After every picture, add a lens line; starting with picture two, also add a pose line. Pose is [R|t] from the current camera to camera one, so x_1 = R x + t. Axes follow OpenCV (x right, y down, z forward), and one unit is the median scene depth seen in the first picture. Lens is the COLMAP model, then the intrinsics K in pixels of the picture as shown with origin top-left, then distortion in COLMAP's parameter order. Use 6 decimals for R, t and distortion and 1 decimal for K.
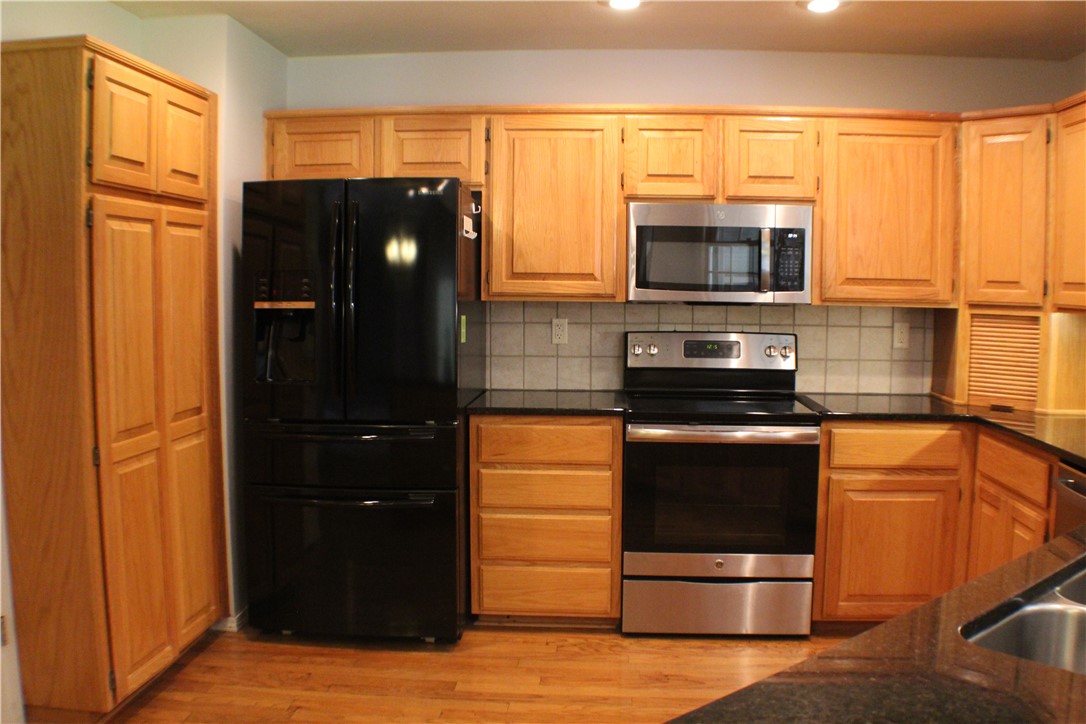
lens RADIAL K [[971.3, 0, 546.0], [0, 971.3, 368.6], [0, 0, 1]] dist [-0.212228, 0.078504]
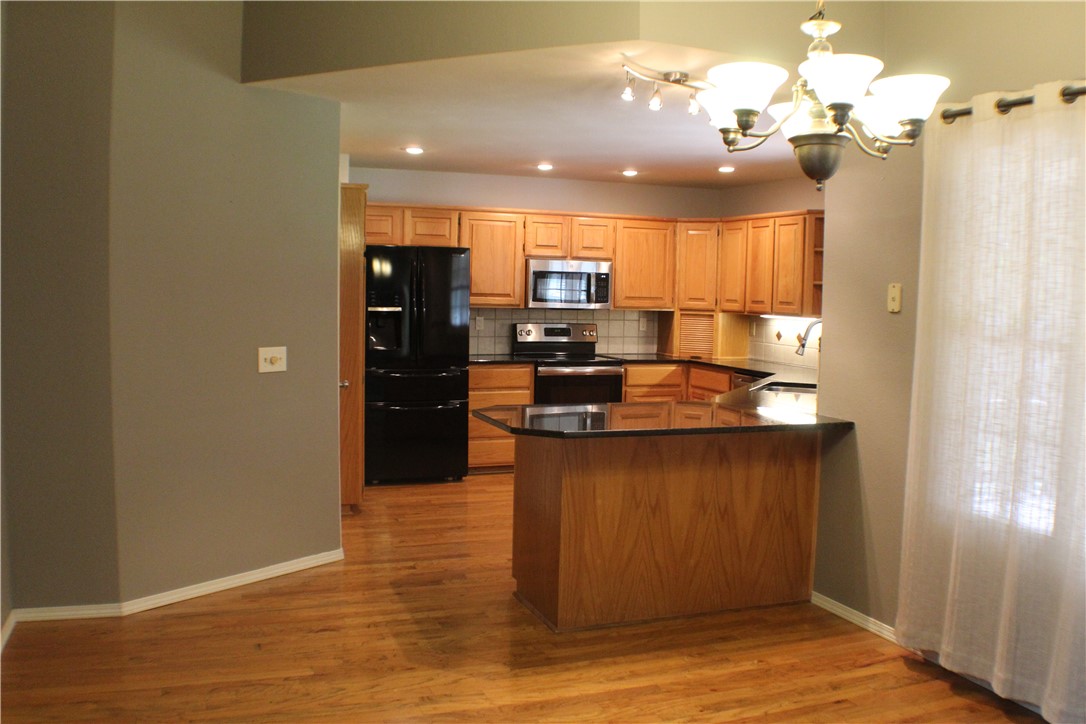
lens RADIAL K [[971.3, 0, 546.0], [0, 971.3, 368.6], [0, 0, 1]] dist [-0.212228, 0.078504]
pose [[0.908438, -0.022124, 0.417433, -0.739620], [0.022551, 0.999738, 0.003910, 0.050729], [-0.417411, 0.005861, 0.908699, -0.864608]]
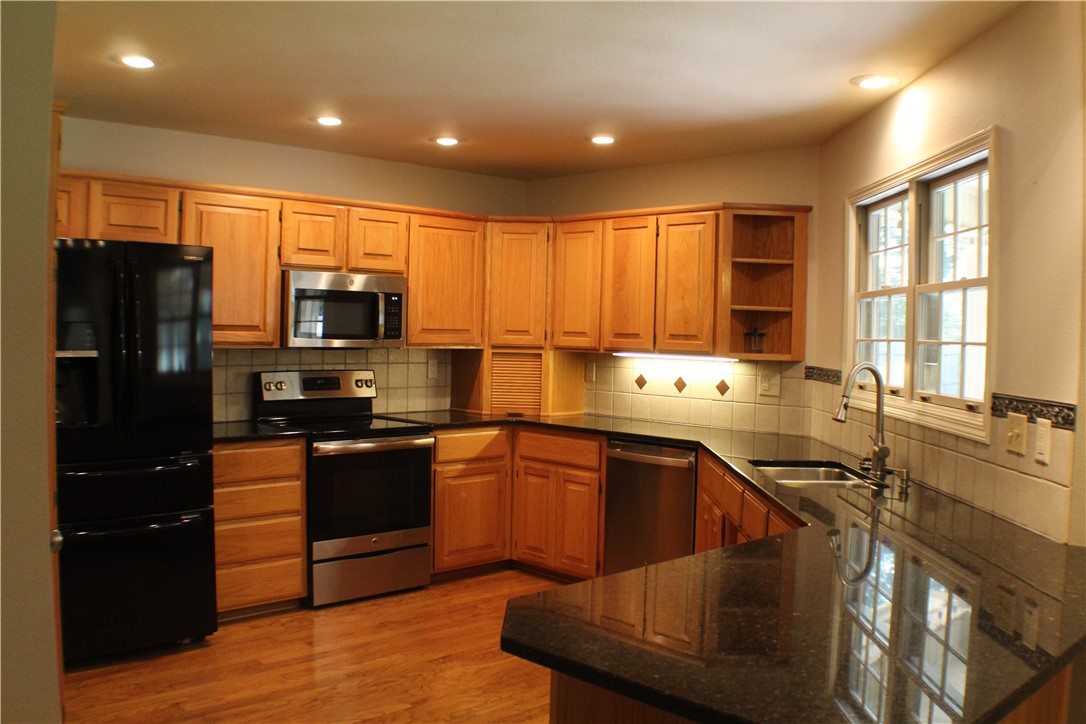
lens RADIAL K [[971.3, 0, 546.0], [0, 971.3, 368.6], [0, 0, 1]] dist [-0.212228, 0.078504]
pose [[0.663990, -0.023512, 0.747372, -0.637698], [0.050122, 0.998657, -0.013113, -0.008736], [-0.746060, 0.046167, 0.664276, -0.084244]]
